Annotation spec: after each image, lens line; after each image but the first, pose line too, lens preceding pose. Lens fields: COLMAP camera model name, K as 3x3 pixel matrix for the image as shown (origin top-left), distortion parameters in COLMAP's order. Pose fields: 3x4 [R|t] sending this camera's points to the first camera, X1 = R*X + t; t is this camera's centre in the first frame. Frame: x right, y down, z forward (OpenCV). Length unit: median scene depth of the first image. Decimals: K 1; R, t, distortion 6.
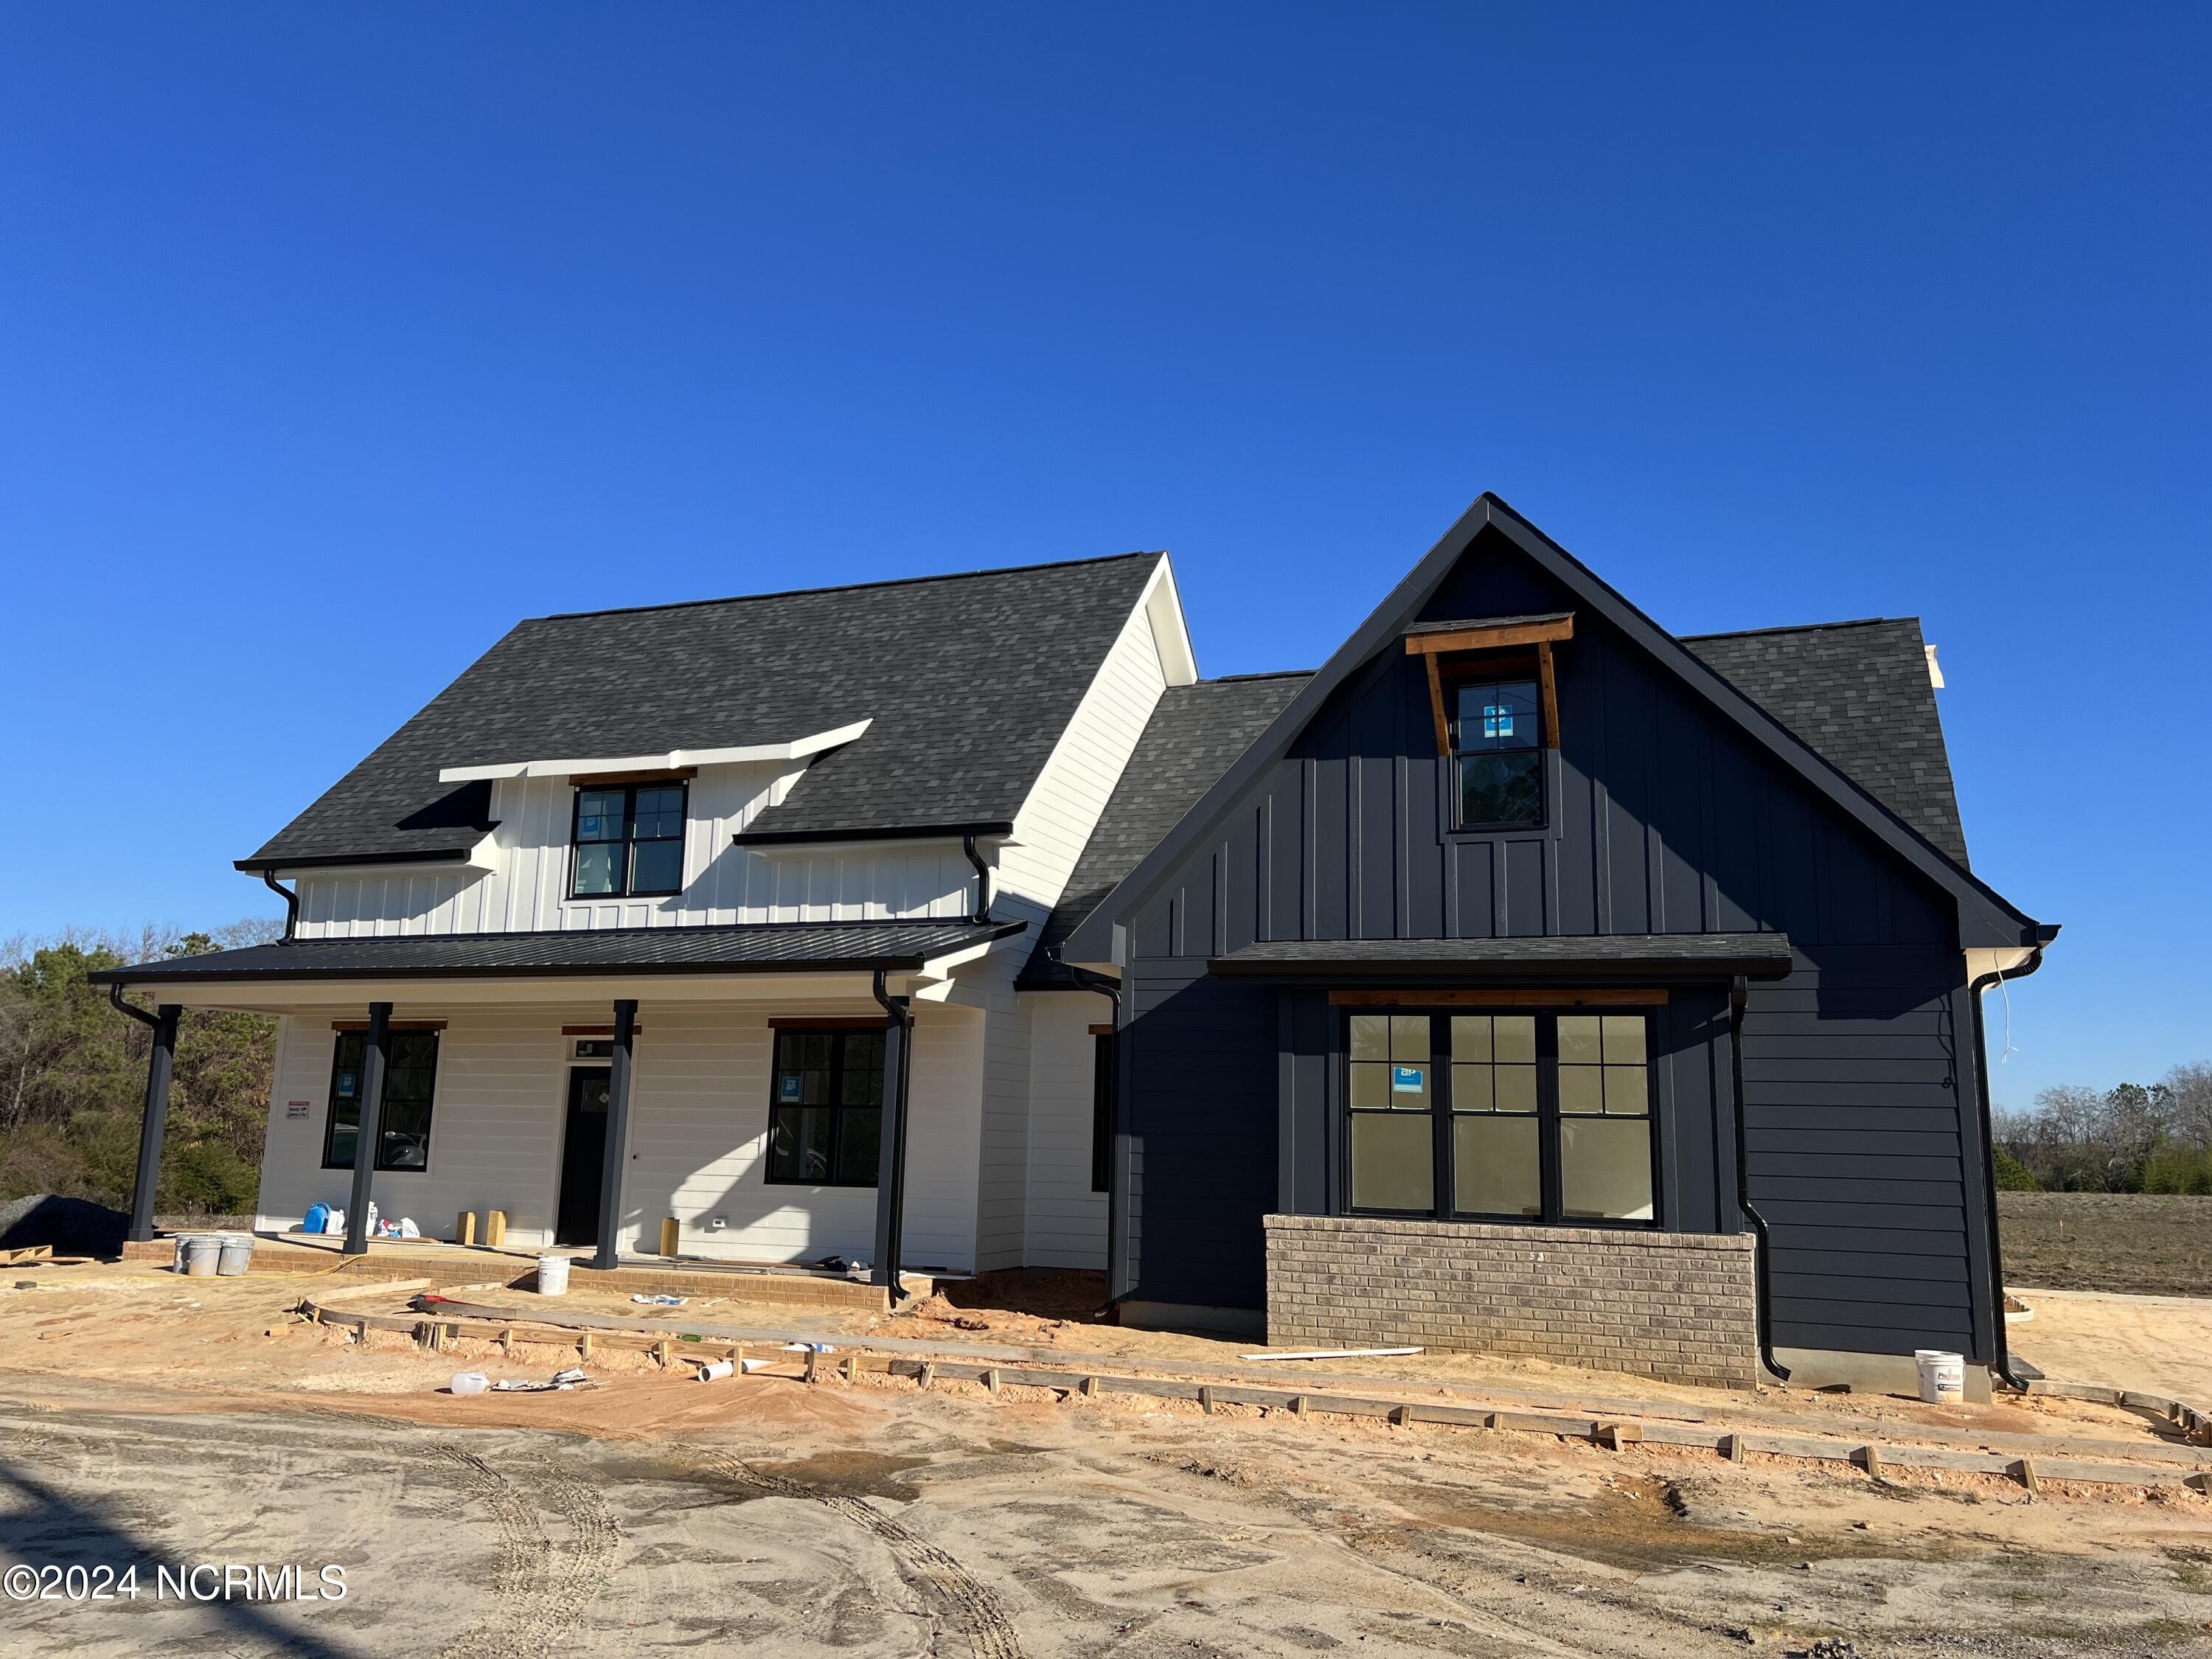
lens RADIAL K [[1659.1, 0, 1107.8], [0, 1659.1, 828.7], [0, 0, 1]] dist [0.006516, -0.002183]
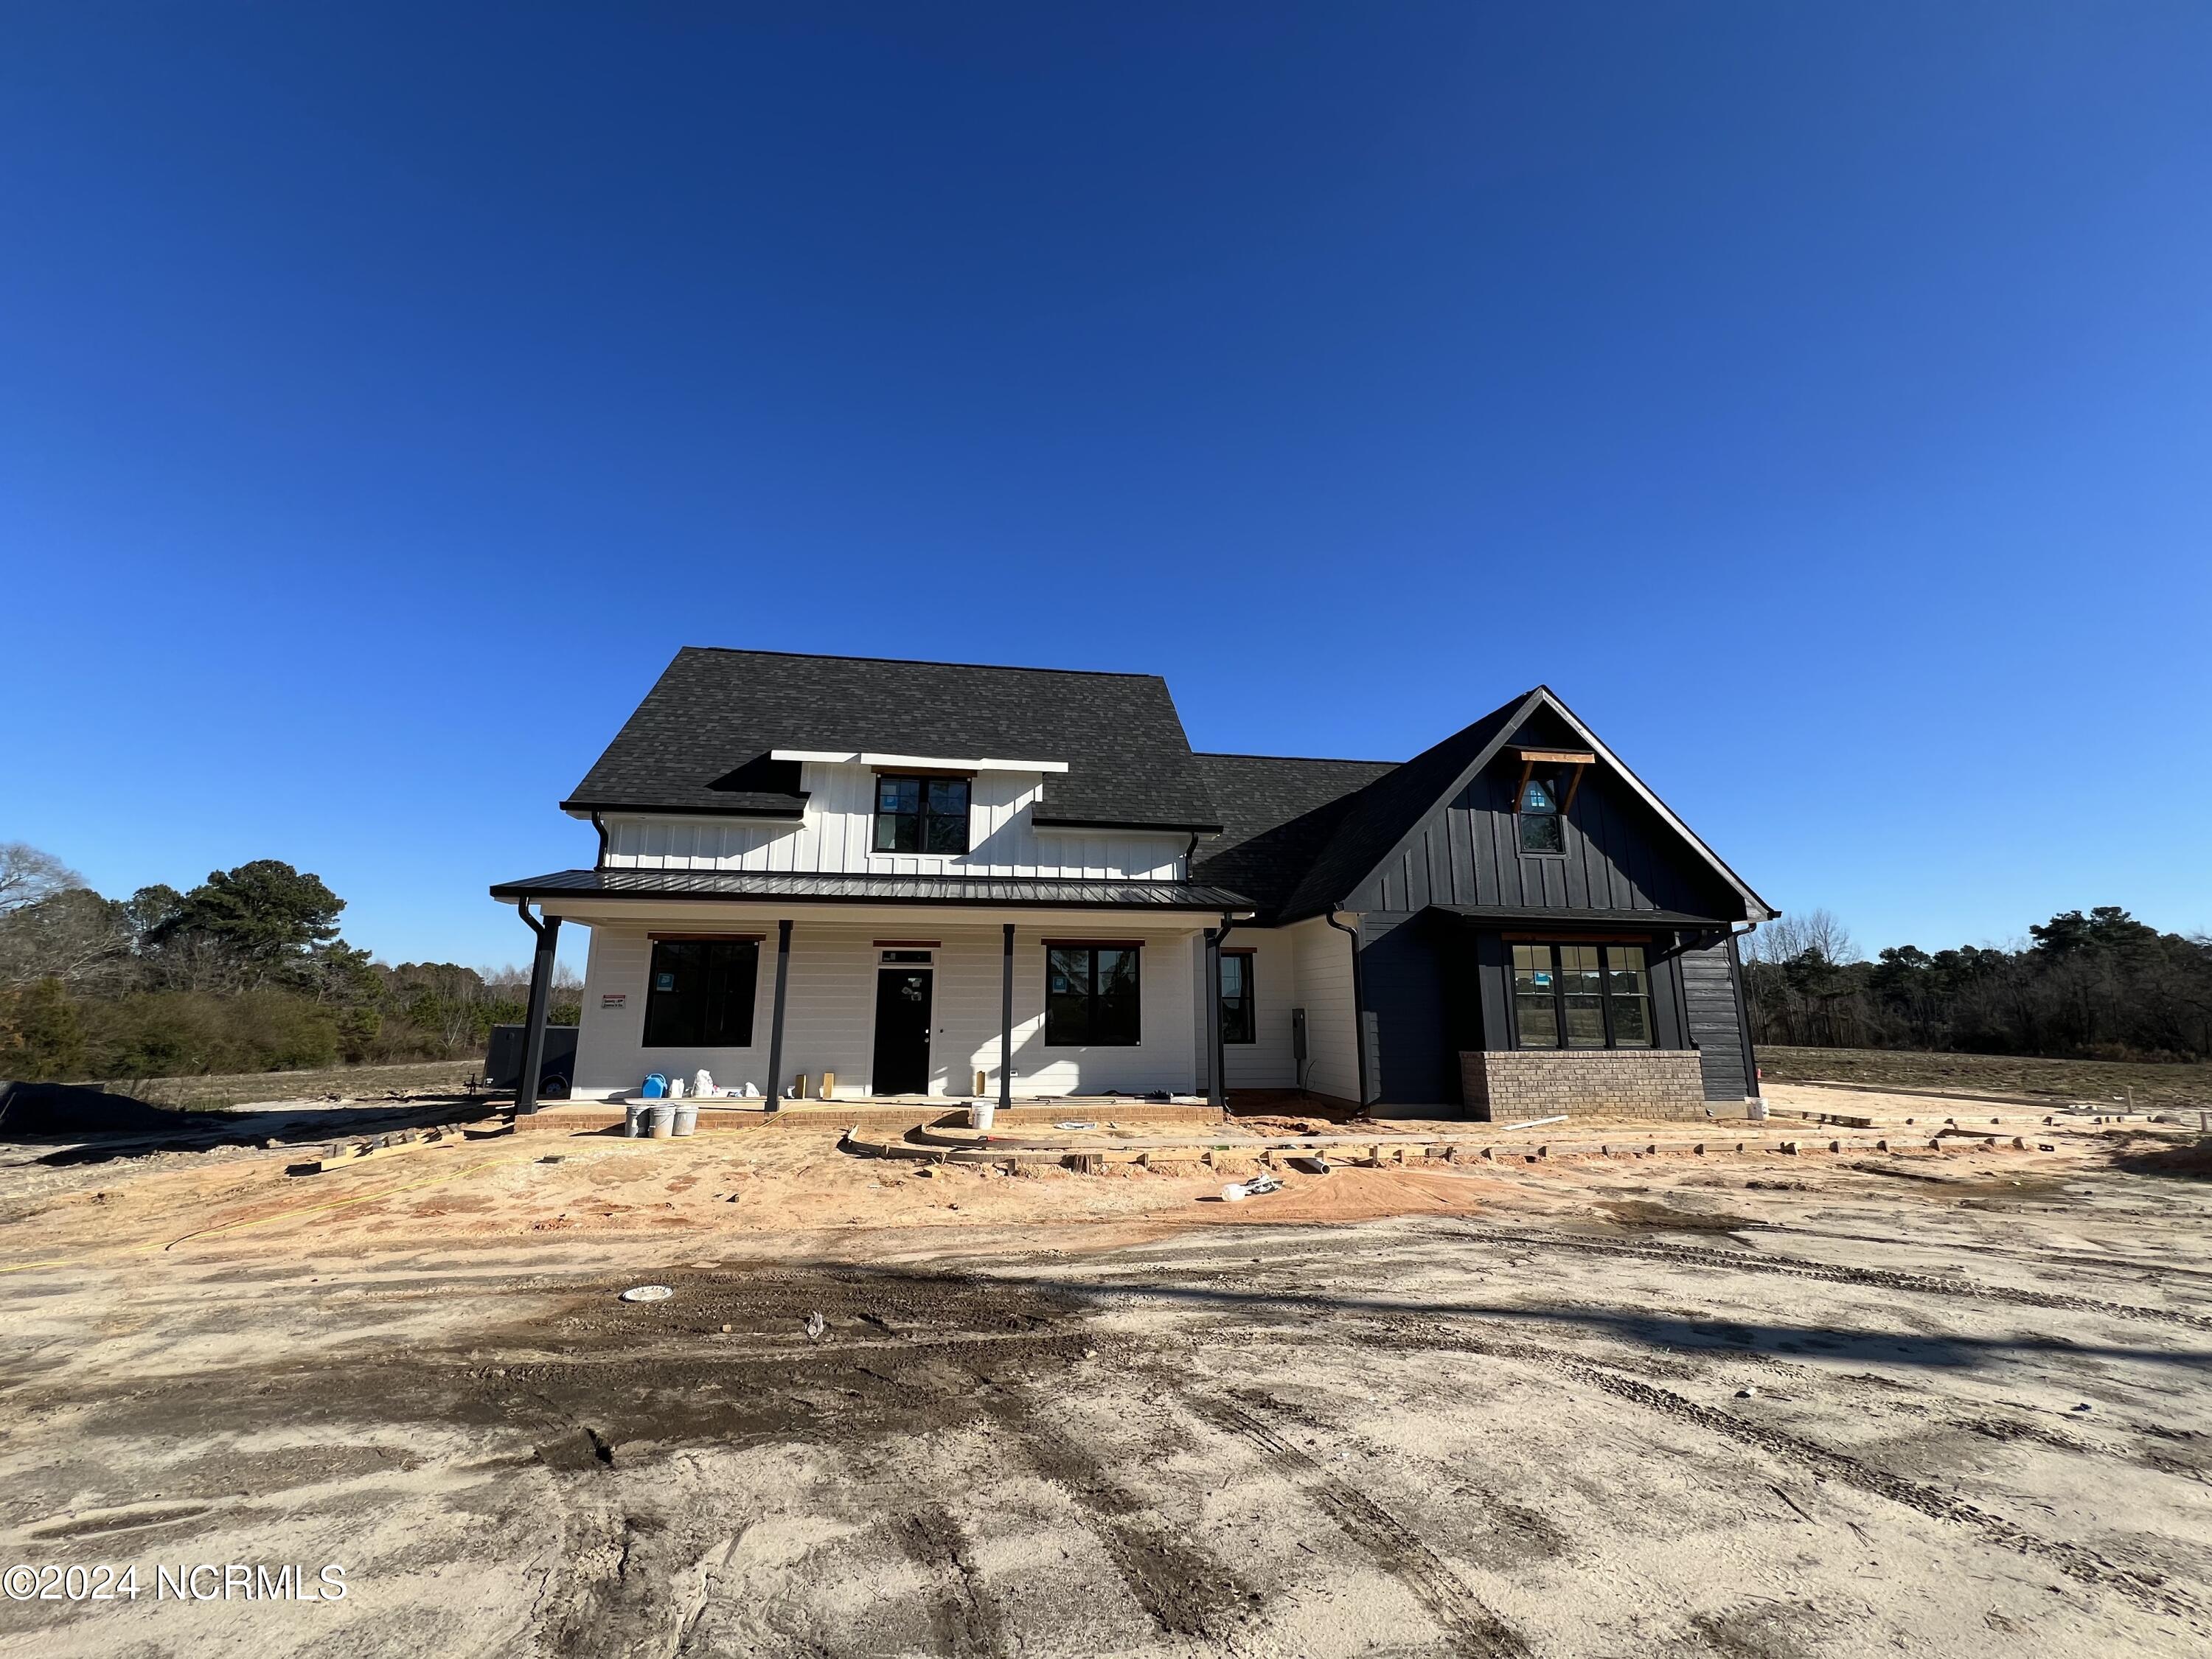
lens RADIAL K [[895.1, 0, 1106.9], [0, 895.1, 827.4], [0, 0, 1]] dist [-0.005985, 0.000114]
pose [[0.865084, 0.081052, 0.495035, -0.555954], [-0.075420, 0.996658, -0.031385, 0.031919], [-0.495924, -0.010185, 0.868306, 0.240201]]
